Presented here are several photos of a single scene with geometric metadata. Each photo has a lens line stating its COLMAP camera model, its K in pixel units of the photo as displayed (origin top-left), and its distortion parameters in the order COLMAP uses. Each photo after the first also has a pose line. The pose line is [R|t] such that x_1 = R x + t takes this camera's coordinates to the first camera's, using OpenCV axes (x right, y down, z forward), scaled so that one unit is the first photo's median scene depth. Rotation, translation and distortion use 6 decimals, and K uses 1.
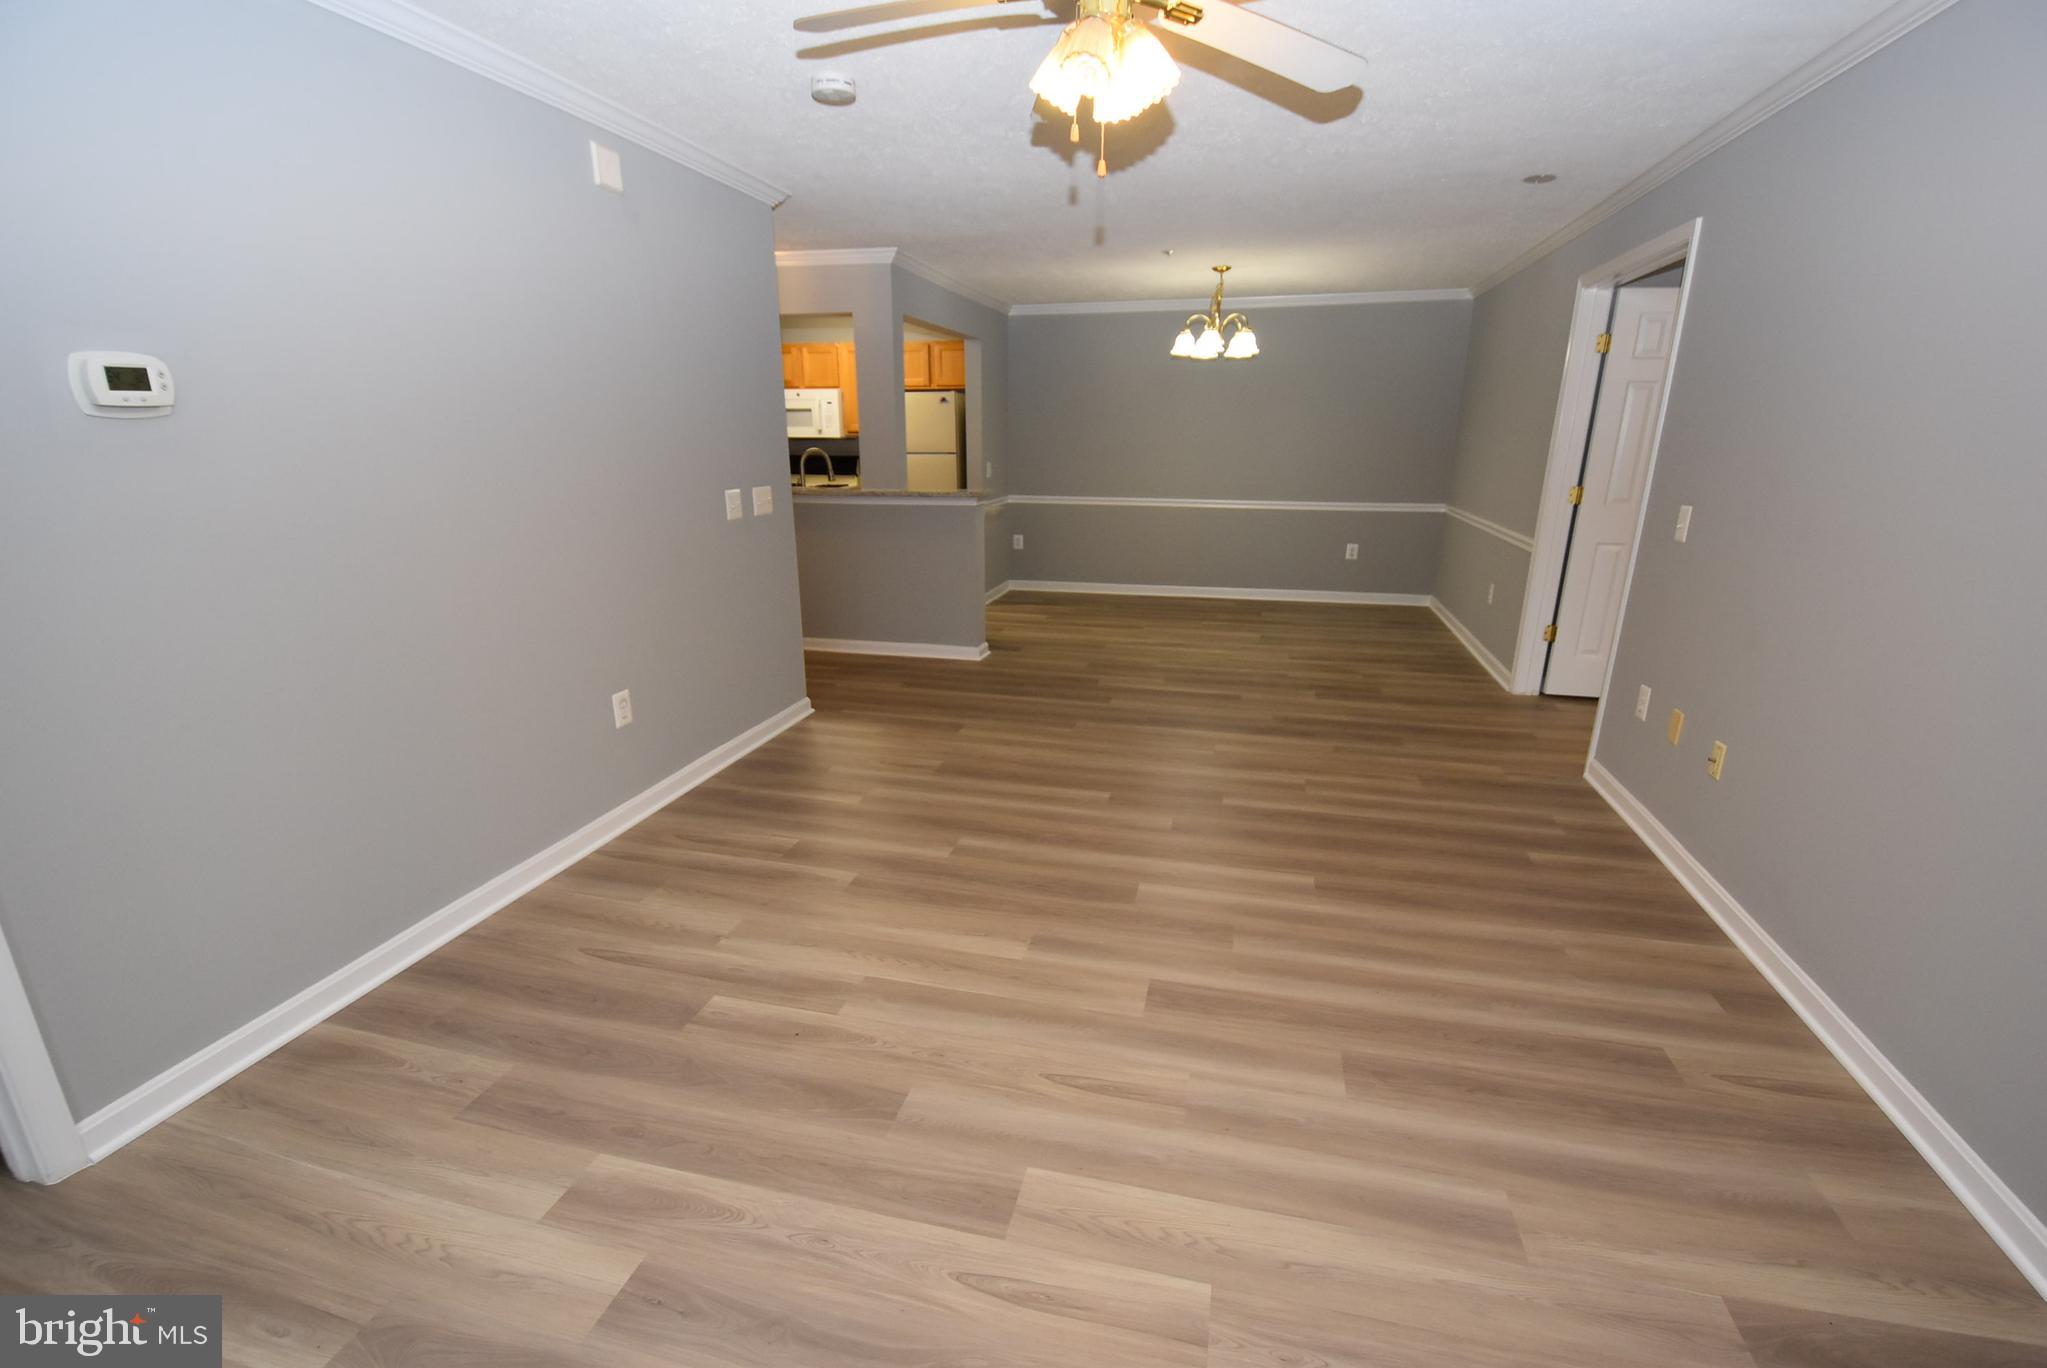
lens RADIAL K [[896.6, 0, 1027.1], [0, 896.6, 707.7], [0, 0, 1]] dist [0.019460, -0.026391]
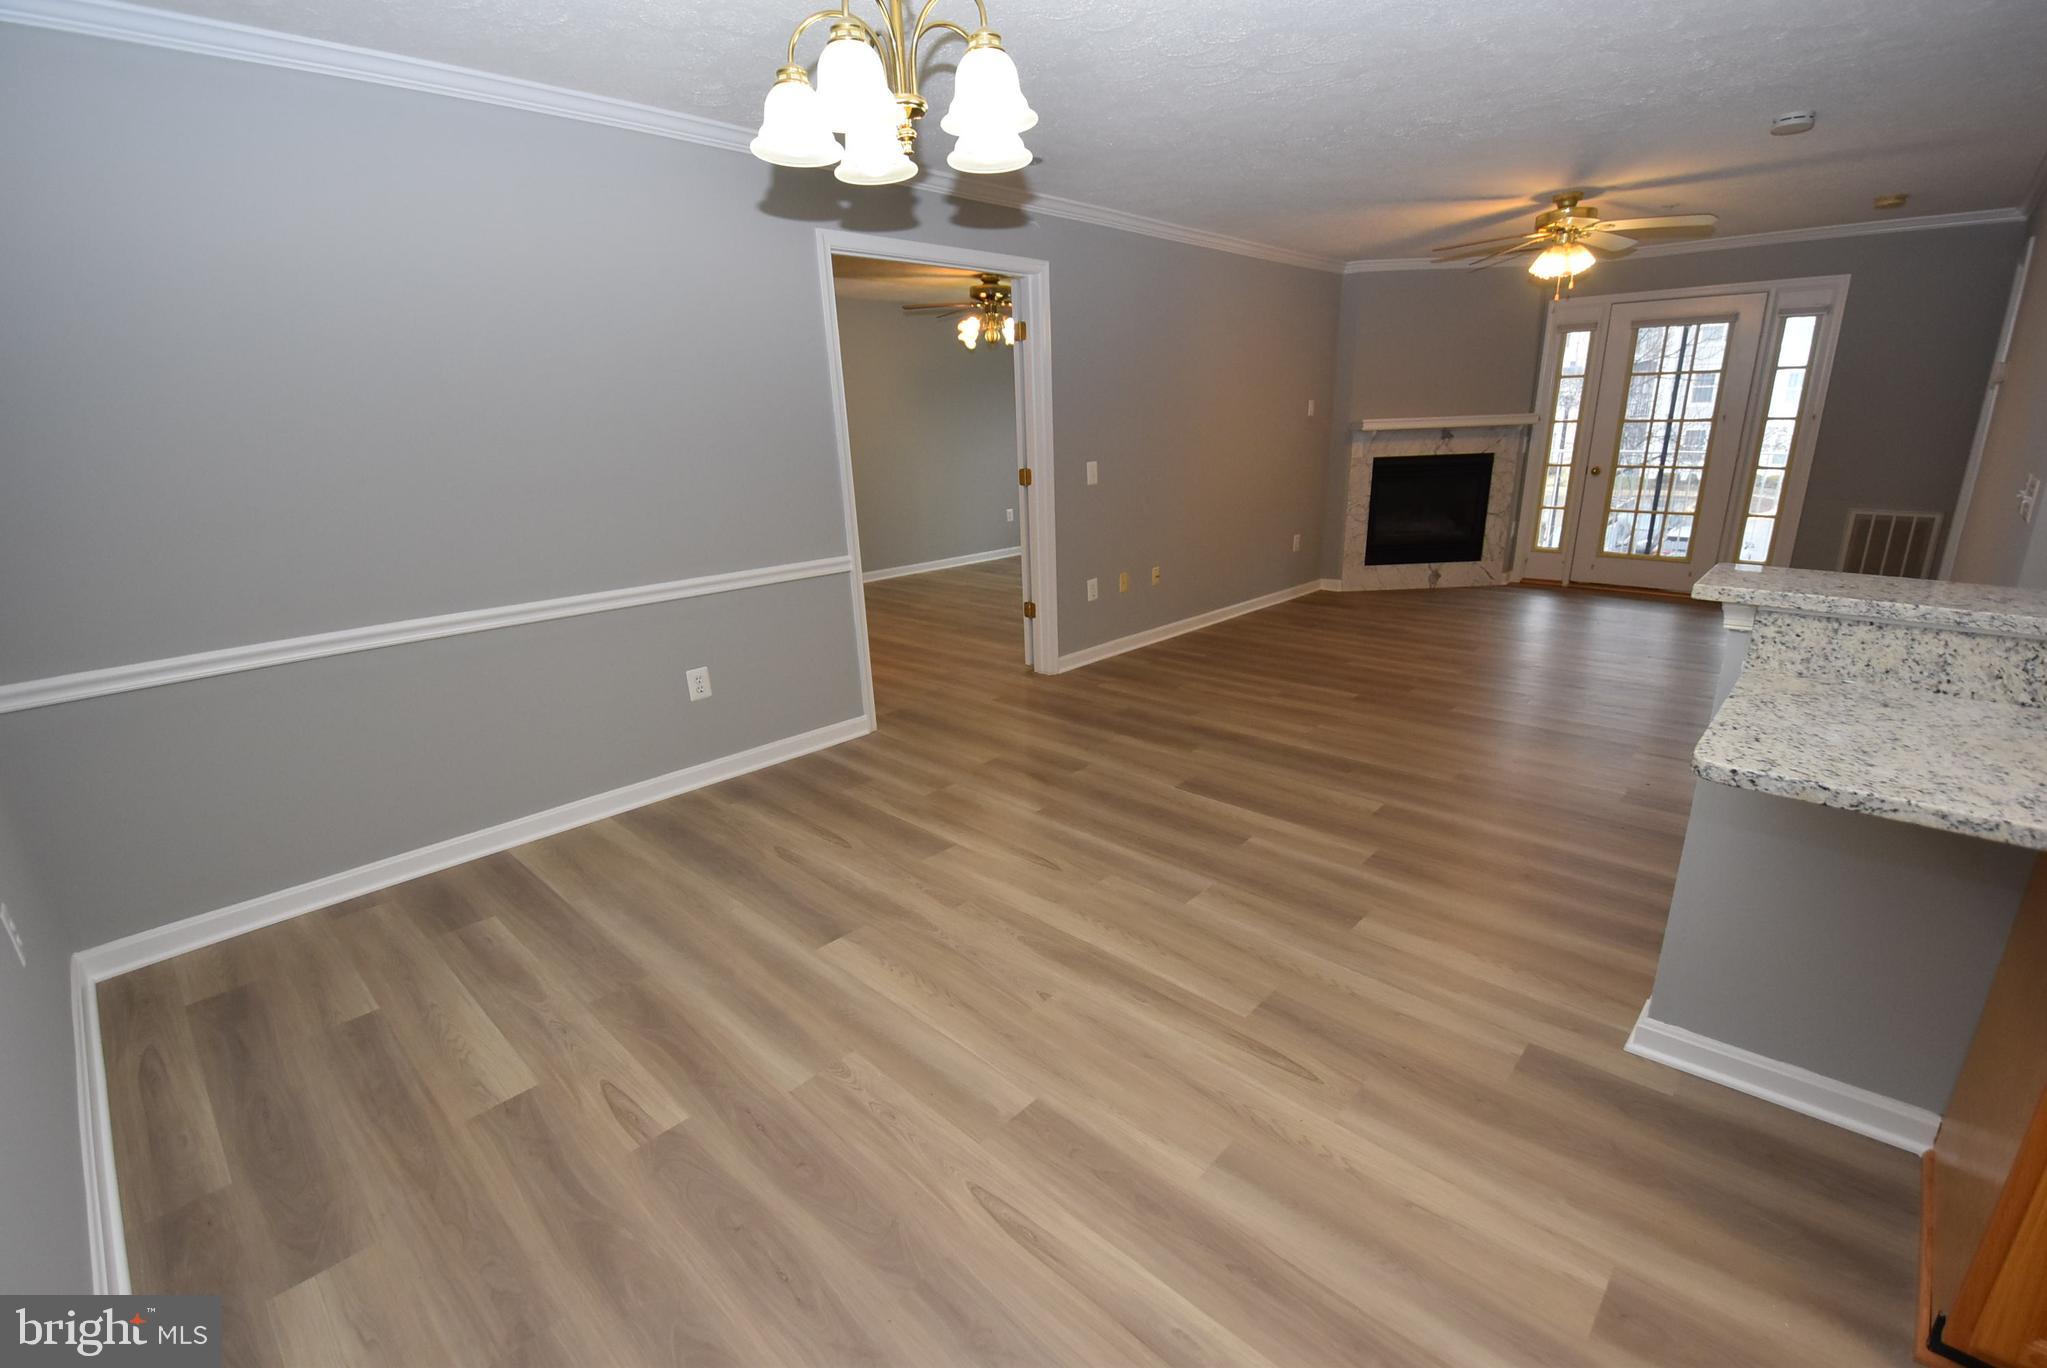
lens RADIAL K [[896.6, 0, 1027.1], [0, 896.6, 707.7], [0, 0, 1]] dist [0.019460, -0.026391]
pose [[-0.871624, -0.129459, 0.472770, 0.019895], [0.168191, 0.826950, 0.536531, -0.641732], [-0.460416, 0.547169, -0.699016, 2.092275]]
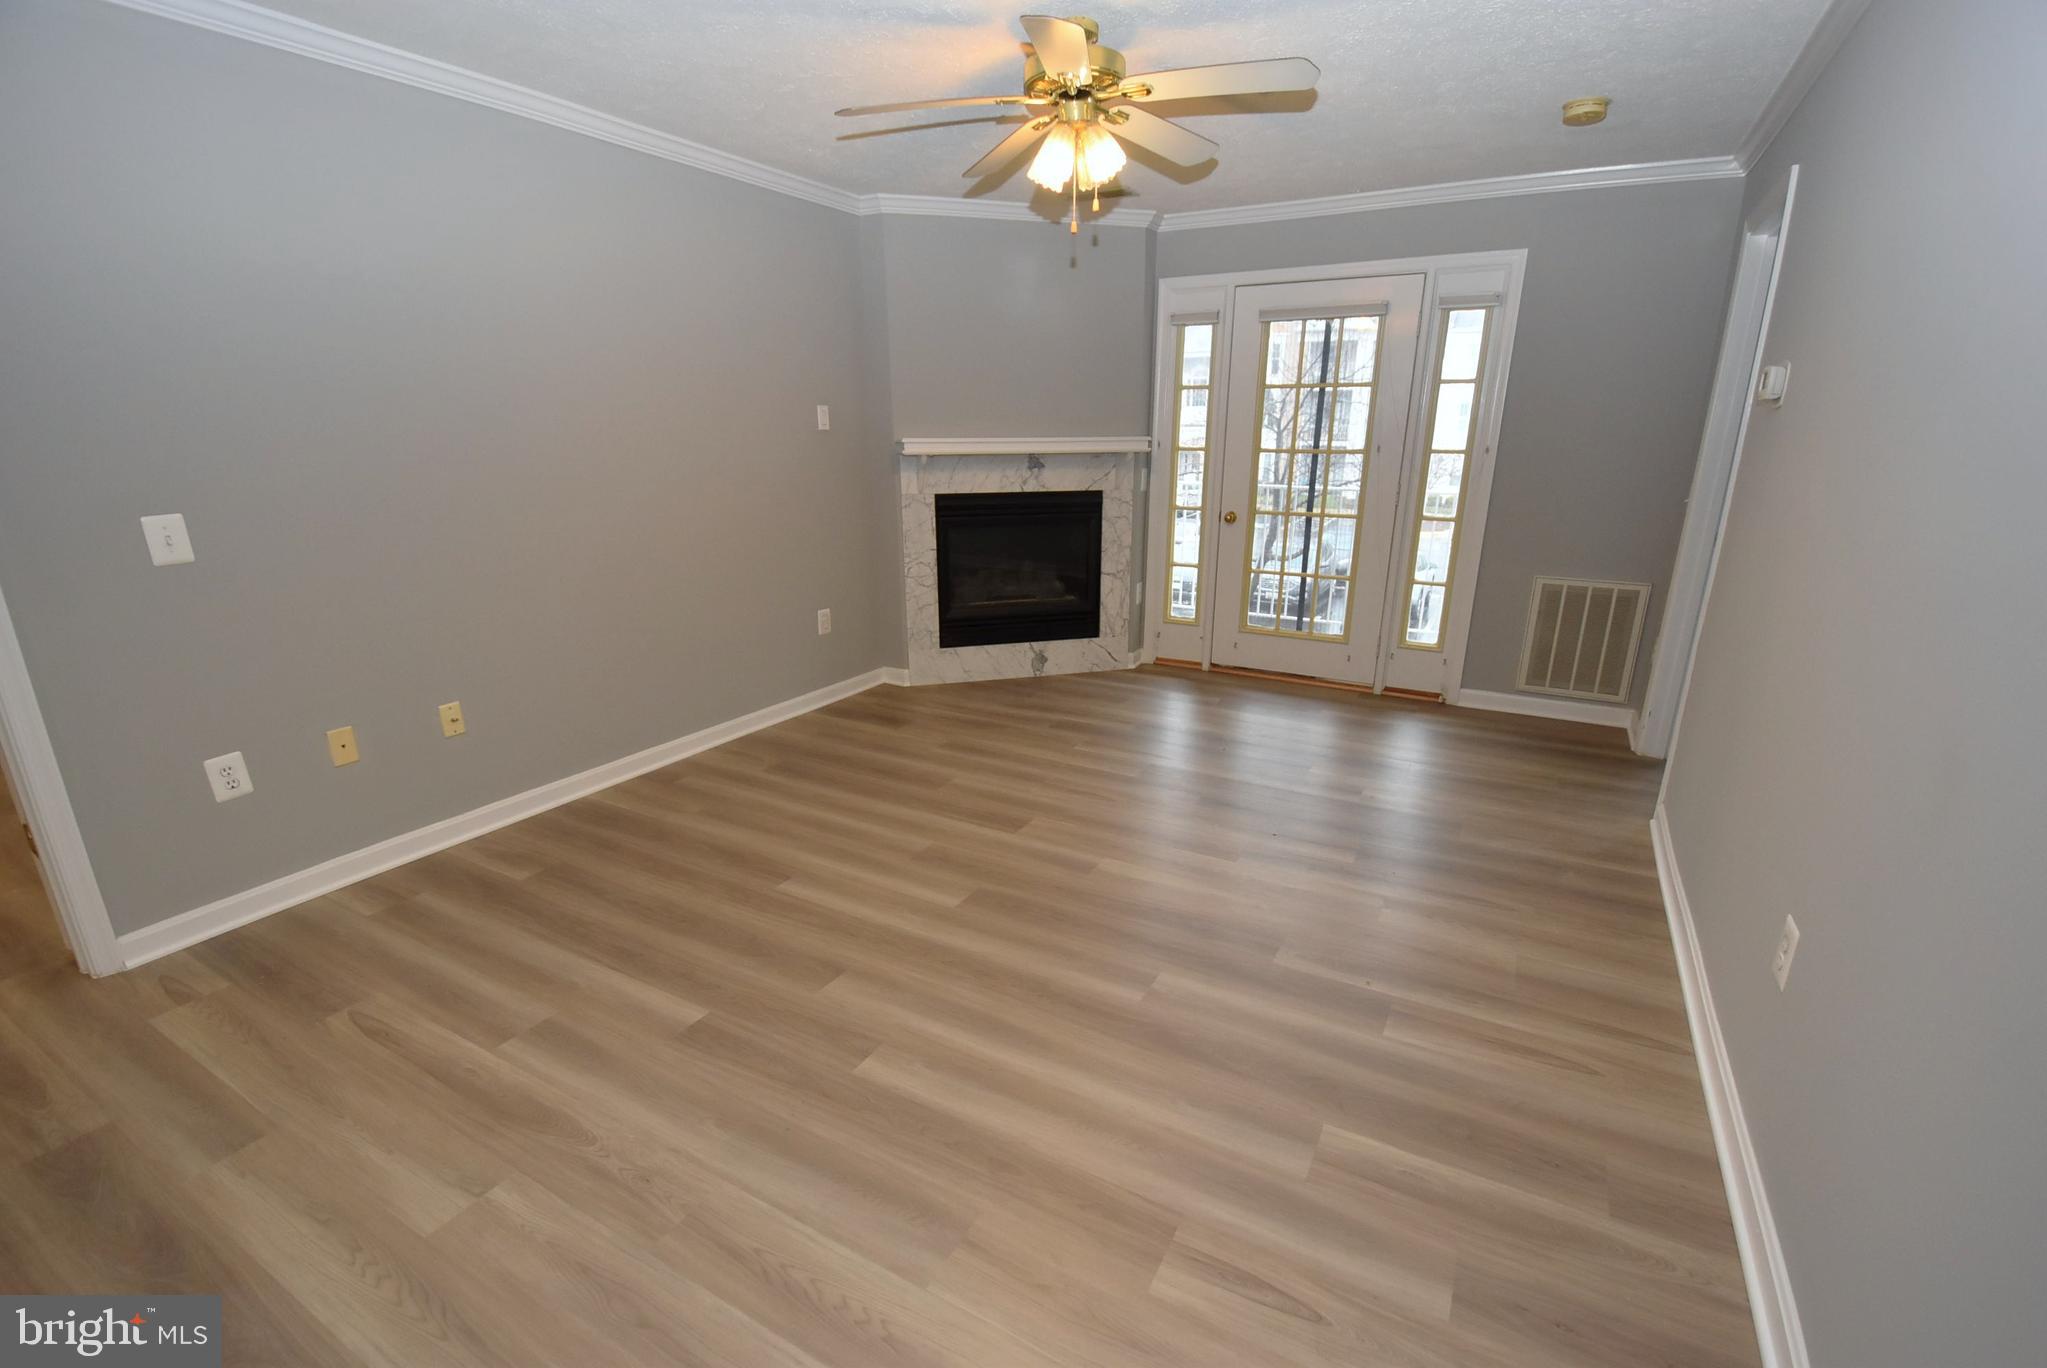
lens RADIAL K [[896.6, 0, 1027.1], [0, 896.6, 707.7], [0, 0, 1]] dist [0.019460, -0.026391]
pose [[-0.964561, -0.084109, 0.250095, -0.130562], [0.072680, 0.826477, 0.558260, -0.392153], [-0.253653, 0.556652, -0.791074, 1.291394]]
